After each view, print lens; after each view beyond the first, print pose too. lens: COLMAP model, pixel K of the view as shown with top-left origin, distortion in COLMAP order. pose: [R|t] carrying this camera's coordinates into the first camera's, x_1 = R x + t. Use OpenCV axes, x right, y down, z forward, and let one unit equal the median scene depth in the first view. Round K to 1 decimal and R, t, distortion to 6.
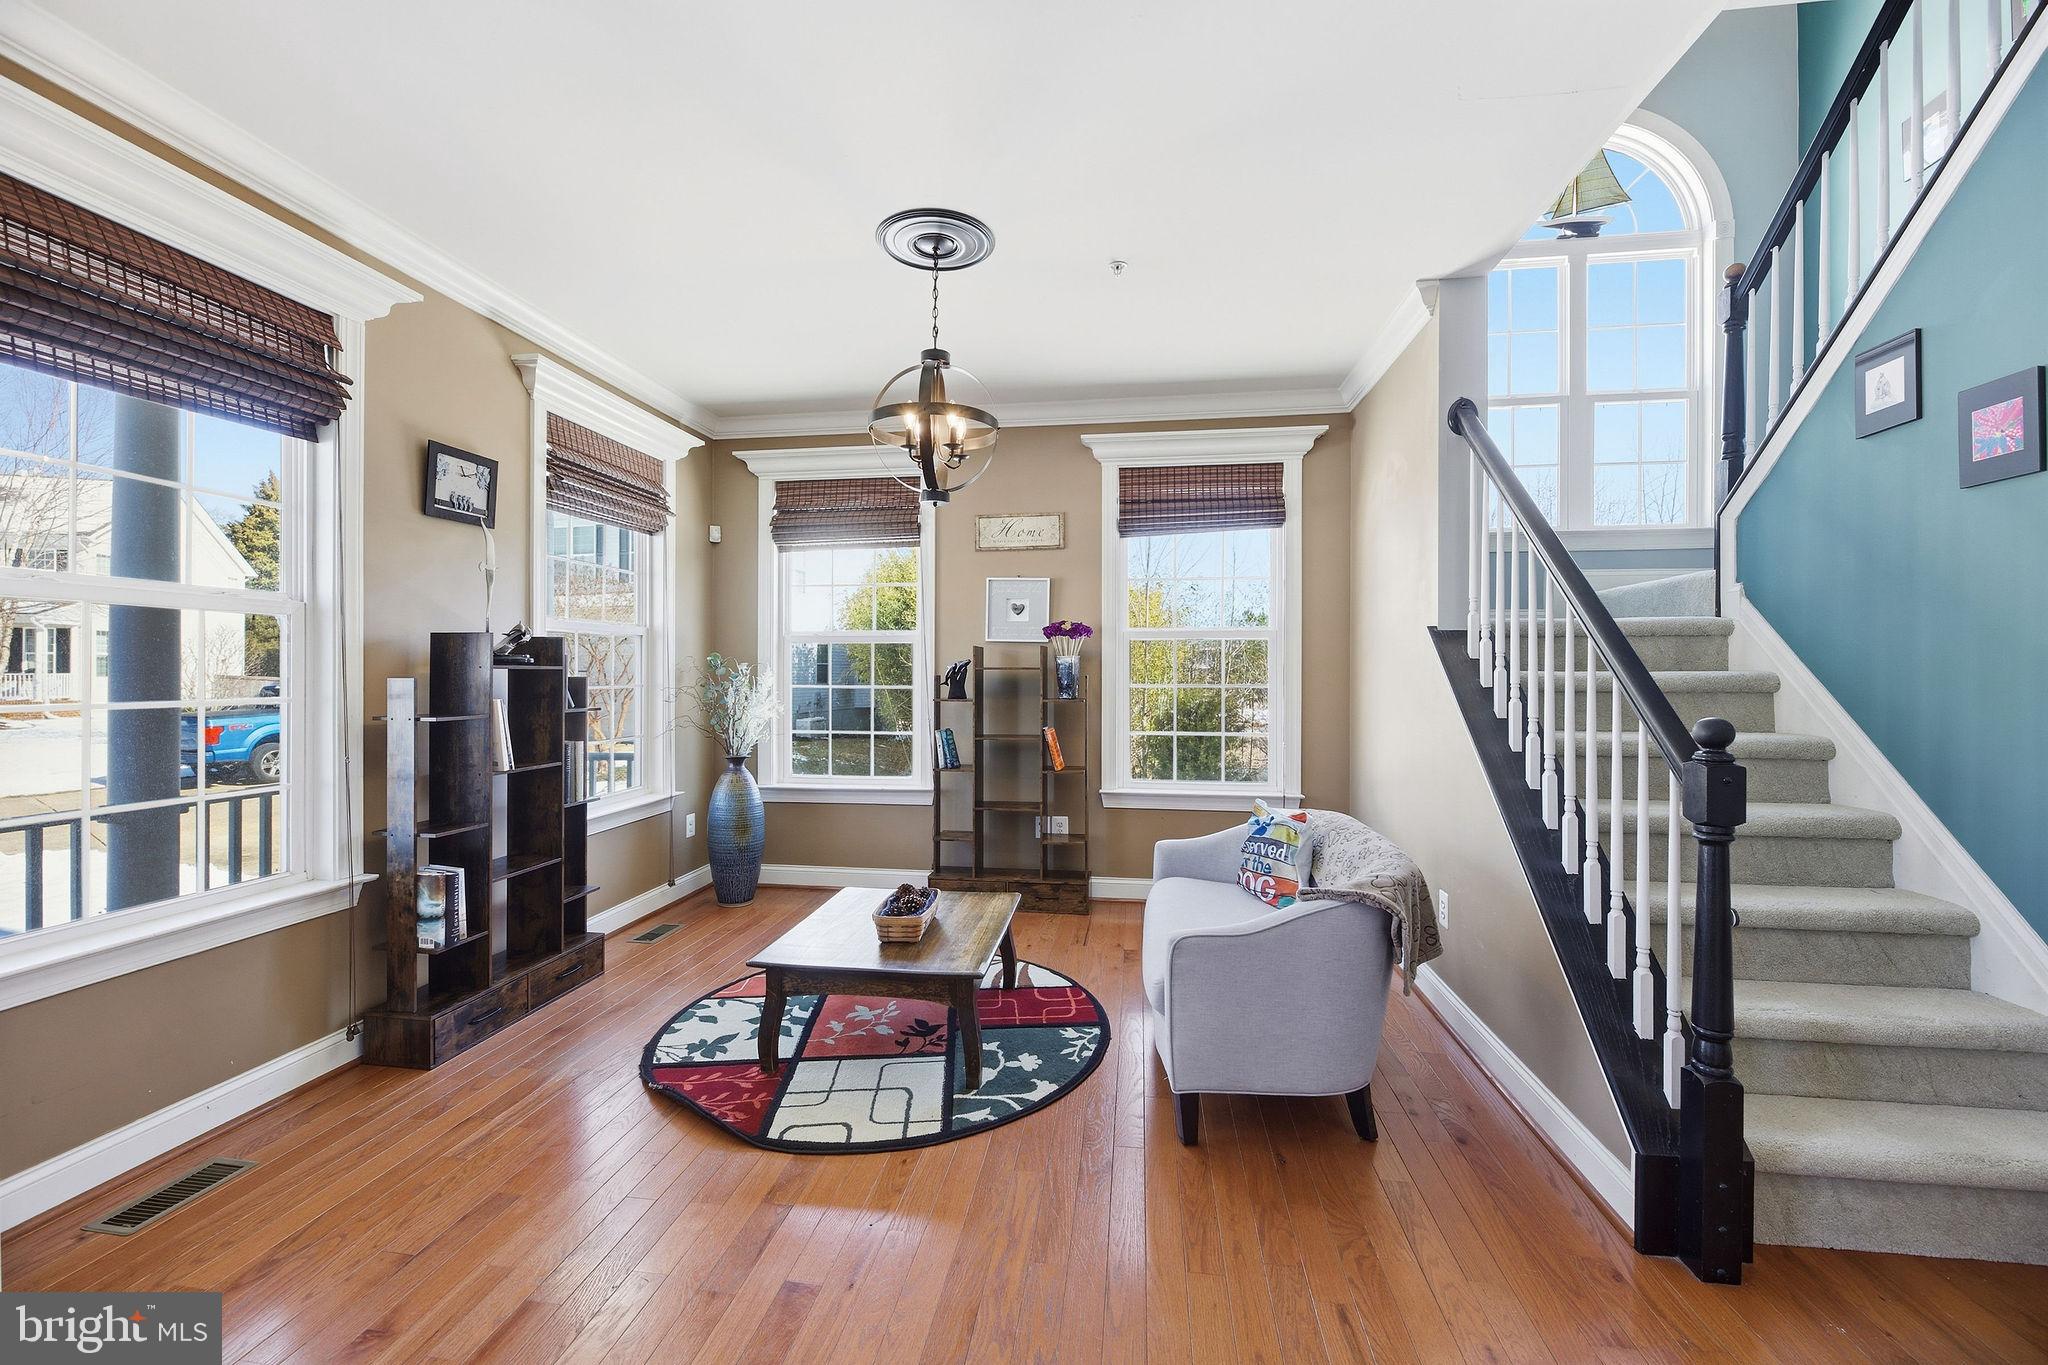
lens RADIAL K [[827.1, 0, 1029.4], [0, 827.1, 670.3], [0, 0, 1]] dist [-0.011974, 0.000108]
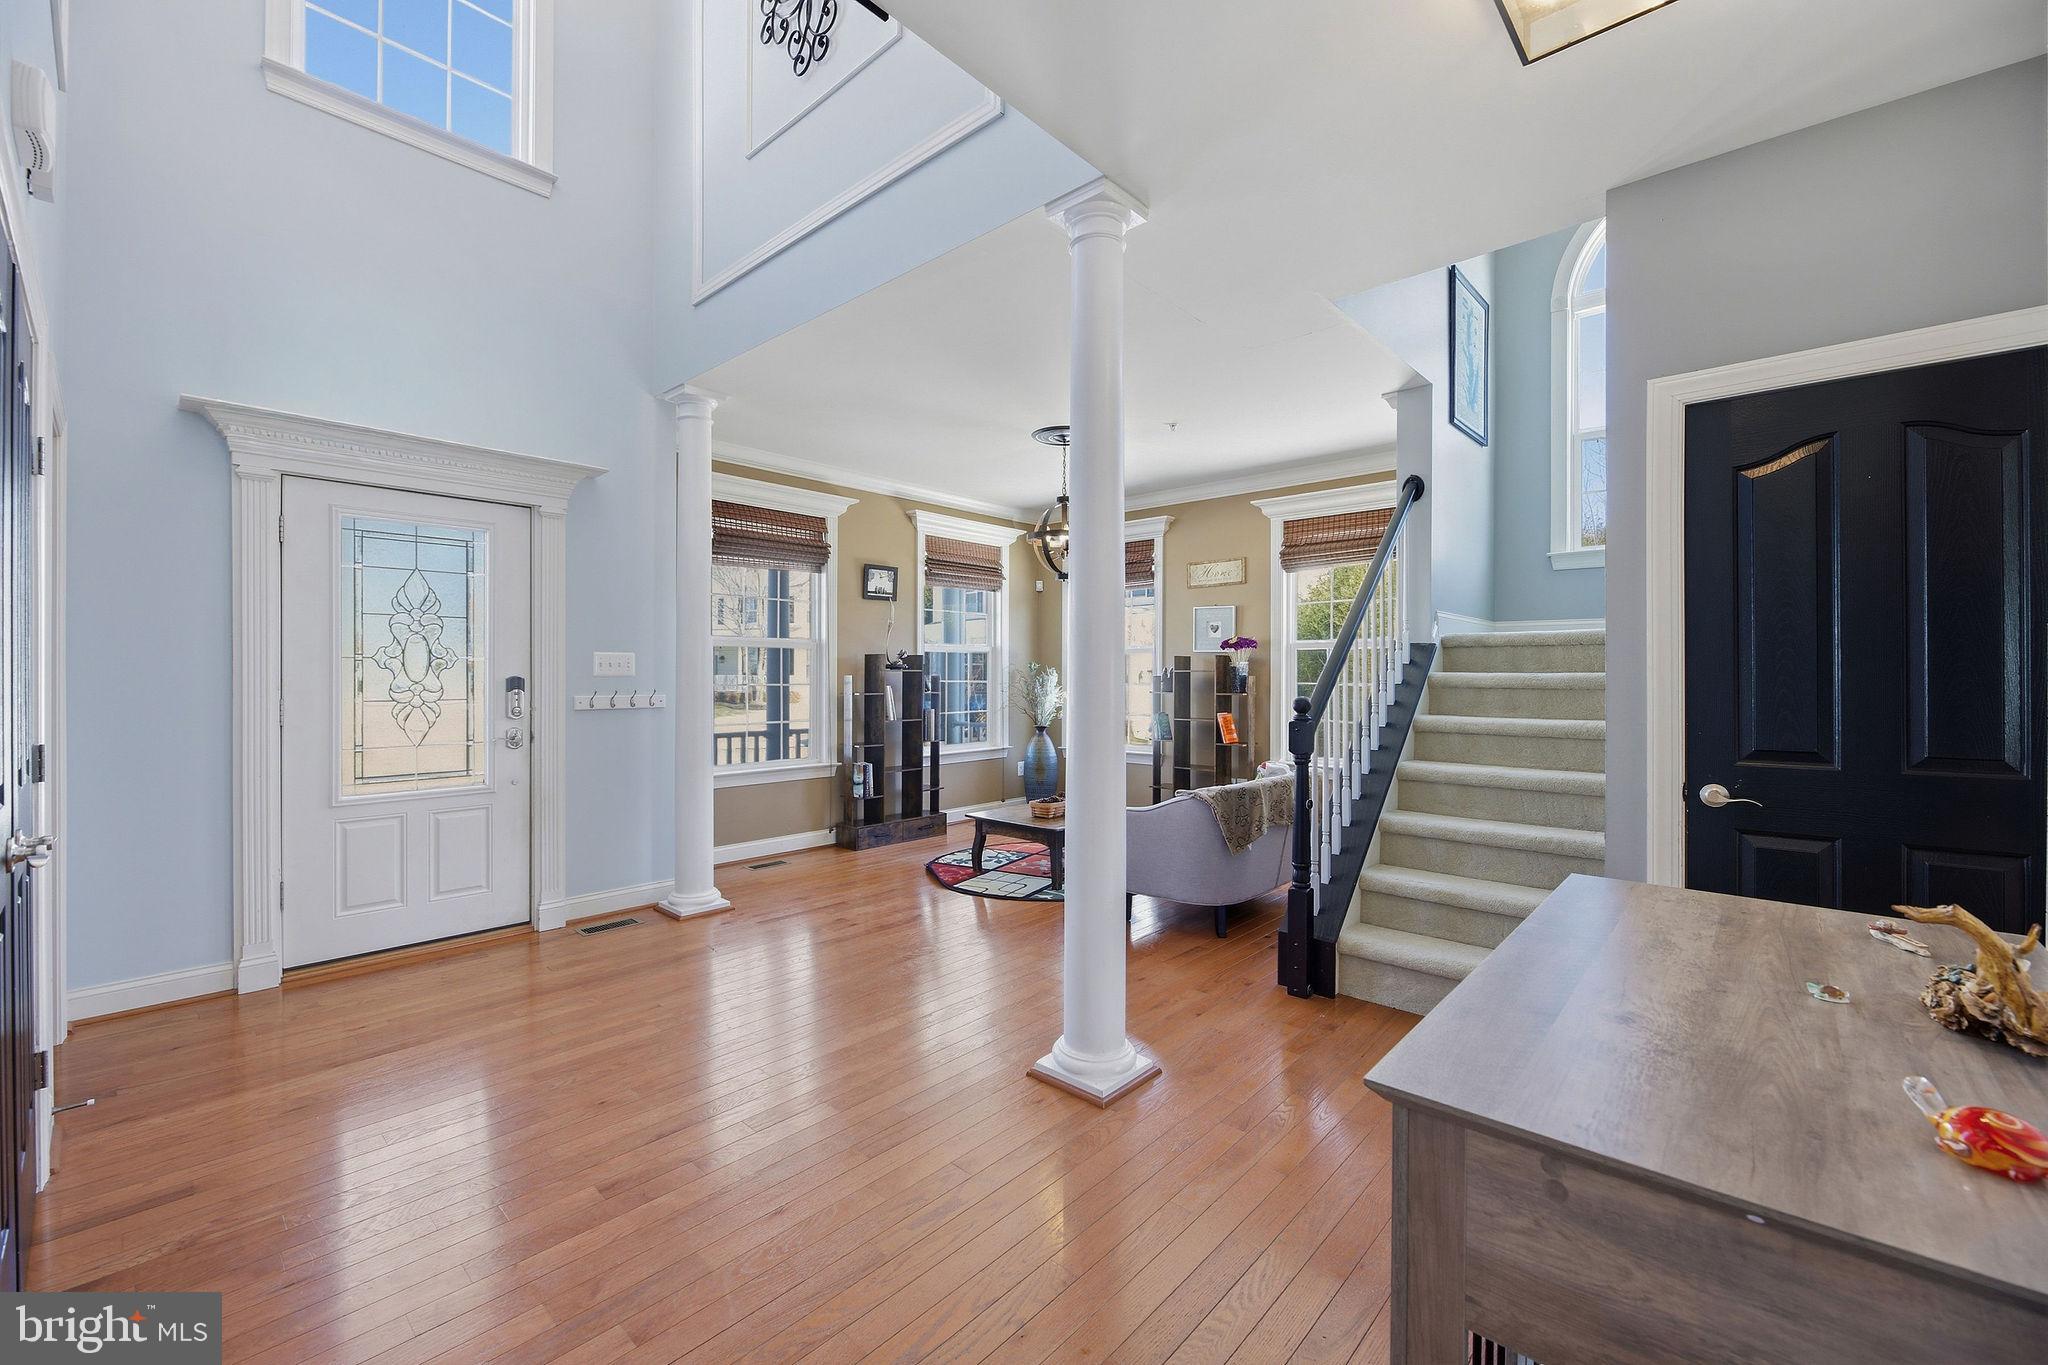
lens RADIAL K [[827.1, 0, 1029.4], [0, 827.1, 670.3], [0, 0, 1]] dist [-0.011974, 0.000108]
pose [[0.828826, -0.001538, -0.559504, 0.778548], [-0.000942, 0.999991, -0.004143, 0.003954], [0.559506, 0.003961, 0.828817, -0.509976]]
